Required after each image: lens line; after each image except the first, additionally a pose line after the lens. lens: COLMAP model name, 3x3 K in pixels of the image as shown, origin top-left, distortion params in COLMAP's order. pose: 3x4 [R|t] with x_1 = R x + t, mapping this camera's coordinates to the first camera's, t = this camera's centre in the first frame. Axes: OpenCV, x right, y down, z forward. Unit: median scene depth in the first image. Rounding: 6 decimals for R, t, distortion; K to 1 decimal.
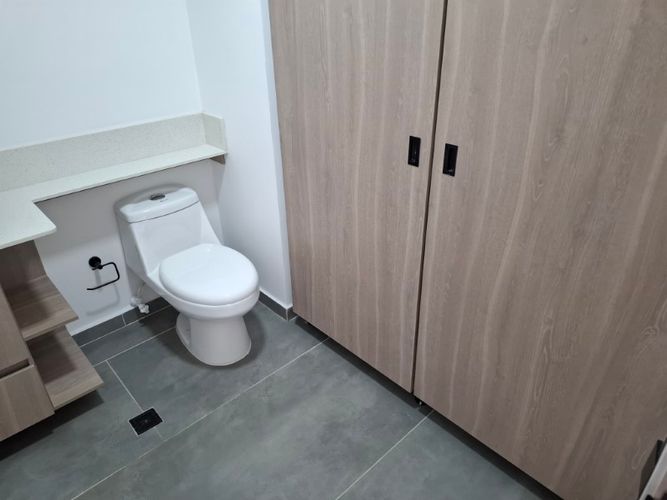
lens RADIAL K [[464.8, 0, 333.5], [0, 464.8, 250.0], [0, 0, 1]] dist [0.029197, -0.000898]
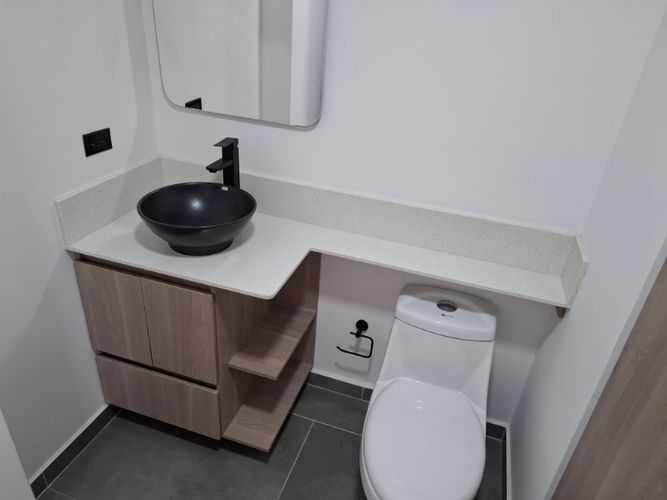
lens RADIAL K [[464.8, 0, 333.5], [0, 464.8, 250.0], [0, 0, 1]] dist [0.029197, -0.000898]
pose [[0.492549, 0.467766, -0.733887, 0.046402], [-0.507141, 0.839570, 0.194758, -0.244576], [0.707250, 0.276256, 0.650753, 0.349312]]
